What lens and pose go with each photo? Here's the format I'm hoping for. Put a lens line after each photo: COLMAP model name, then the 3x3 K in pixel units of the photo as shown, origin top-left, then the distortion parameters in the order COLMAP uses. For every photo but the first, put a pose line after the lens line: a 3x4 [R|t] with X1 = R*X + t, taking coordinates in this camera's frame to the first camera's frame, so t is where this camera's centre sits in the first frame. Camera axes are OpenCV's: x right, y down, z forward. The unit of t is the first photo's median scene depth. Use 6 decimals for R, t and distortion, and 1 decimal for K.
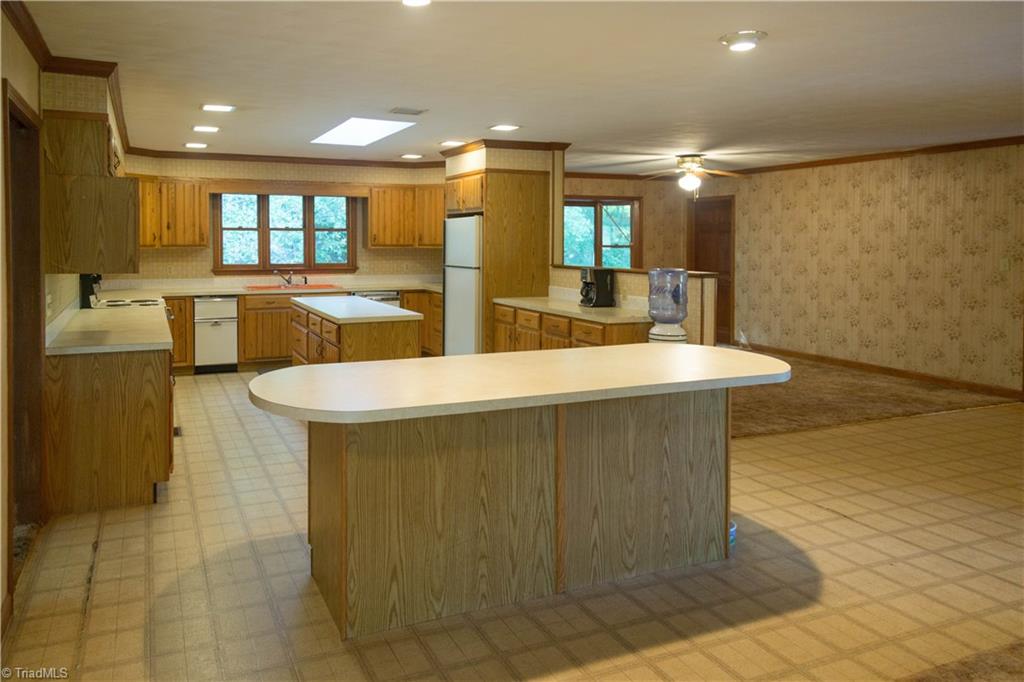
lens RADIAL K [[719.7, 0, 456.1], [0, 719.7, 268.8], [0, 0, 1]] dist [0.000655, 0.000172]
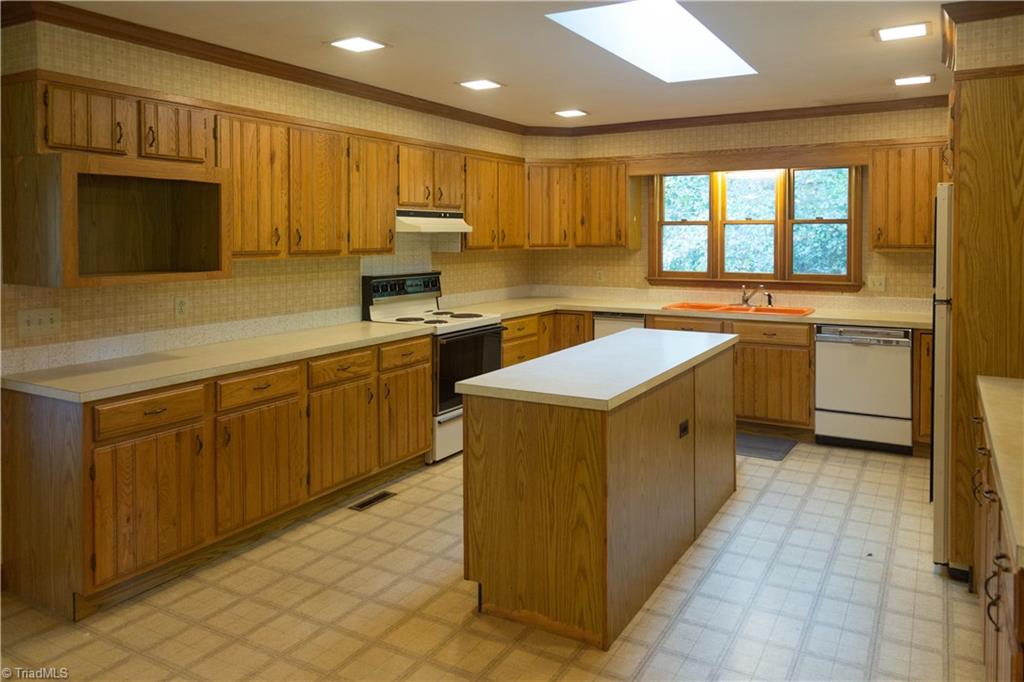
lens RADIAL K [[727.4, 0, 534.9], [0, 727.4, 253.8], [0, 0, 1]] dist [0.003498, -0.000386]
pose [[0.607907, 0.015437, -0.793858, 0.203435], [-0.028447, 0.999593, -0.002346, -0.019455], [0.793499, 0.024009, 0.608098, 0.463518]]
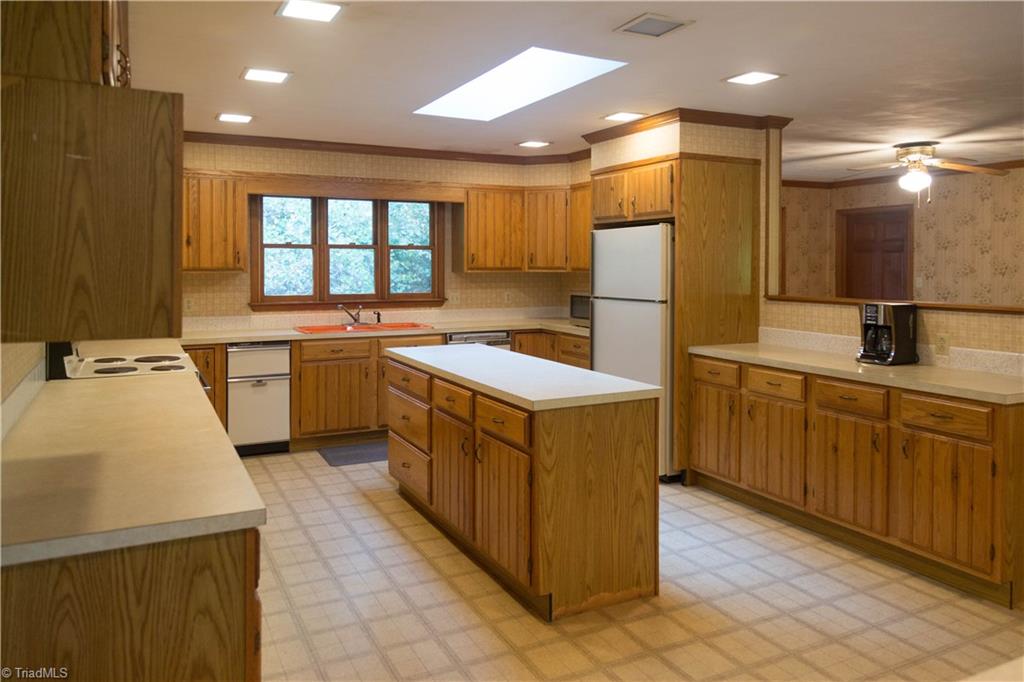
lens RADIAL K [[717.9, 0, 489.0], [0, 717.9, 276.7], [0, 0, 1]] dist [0.009571, 0.000996]
pose [[0.998773, -0.002713, 0.049458, -0.145762], [0.003829, 0.999740, -0.022479, -0.008696], [-0.049384, 0.022641, 0.998523, 0.298700]]
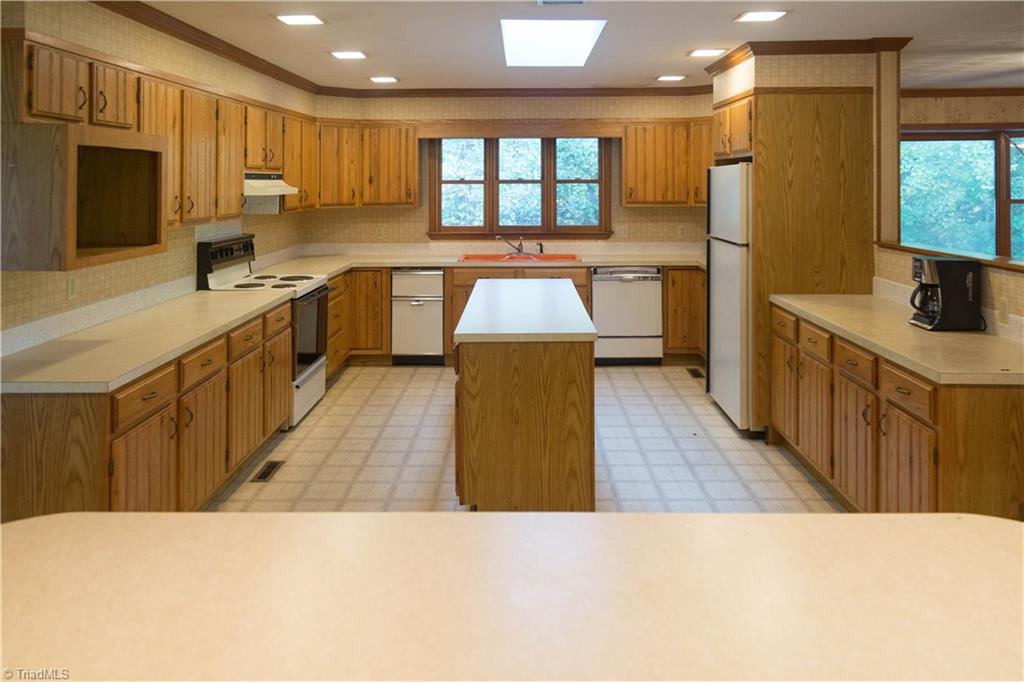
lens RADIAL K [[764.0, 0, 517.0], [0, 764.0, 182.4], [0, 0, 1]] dist [0.005937, 0.002188]
pose [[0.915597, -0.005740, -0.402056, 0.103025], [-0.009790, 0.999284, -0.036560, -0.025979], [0.401978, 0.037410, 0.914885, 0.264583]]
